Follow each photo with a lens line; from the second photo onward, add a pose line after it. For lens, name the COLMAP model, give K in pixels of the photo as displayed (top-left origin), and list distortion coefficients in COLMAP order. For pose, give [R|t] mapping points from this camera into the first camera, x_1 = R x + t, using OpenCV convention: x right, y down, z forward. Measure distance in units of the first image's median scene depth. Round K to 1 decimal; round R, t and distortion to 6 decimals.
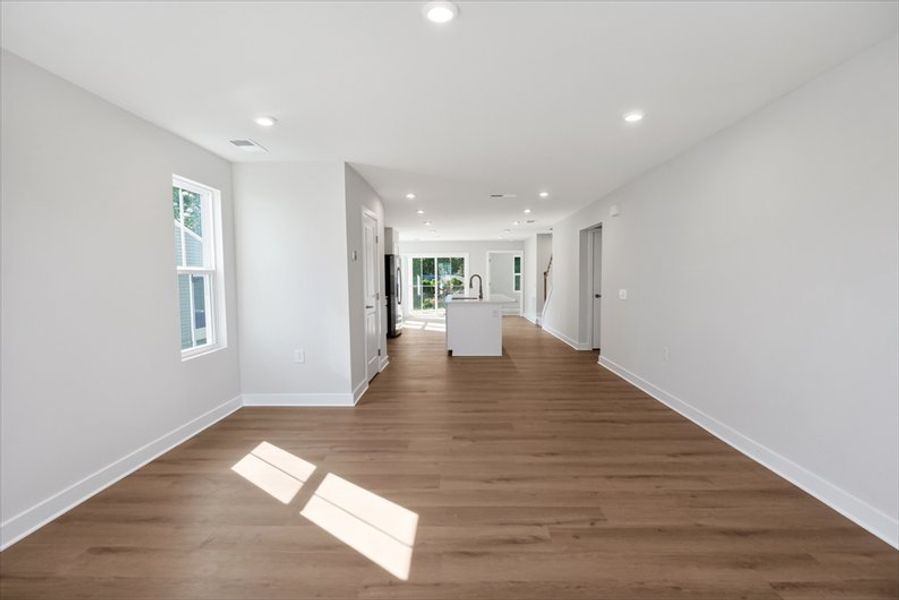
lens RADIAL K [[484.7, 0, 448.0], [0, 484.7, 308.9], [0, 0, 1]] dist [0.019808, 0.000488]
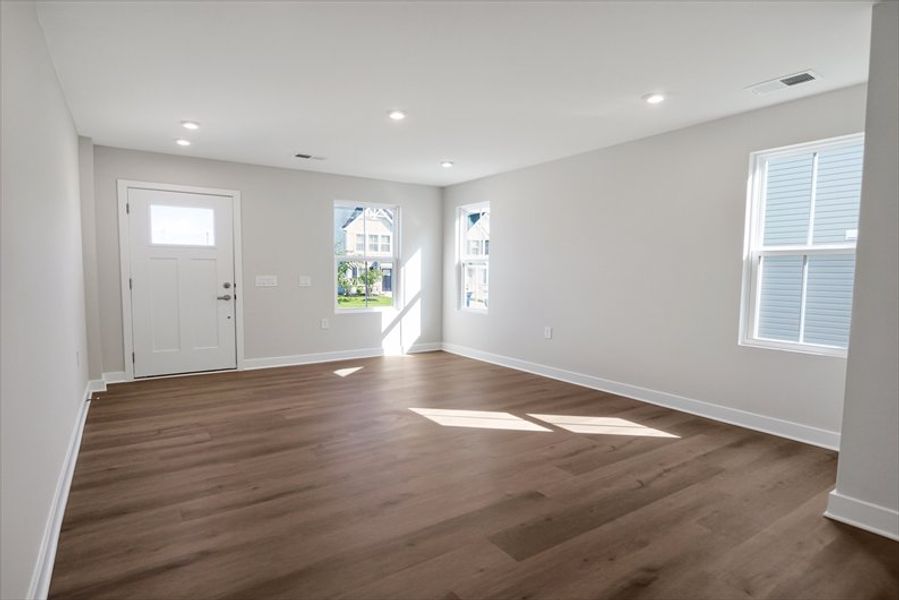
lens RADIAL K [[484.7, 0, 448.0], [0, 484.7, 308.9], [0, 0, 1]] dist [0.019808, 0.000488]
pose [[-0.826408, 0.033277, -0.562088, 0.546691], [-0.043806, 0.991427, 0.123101, -0.070421], [0.561366, 0.126355, -0.817865, 1.633646]]
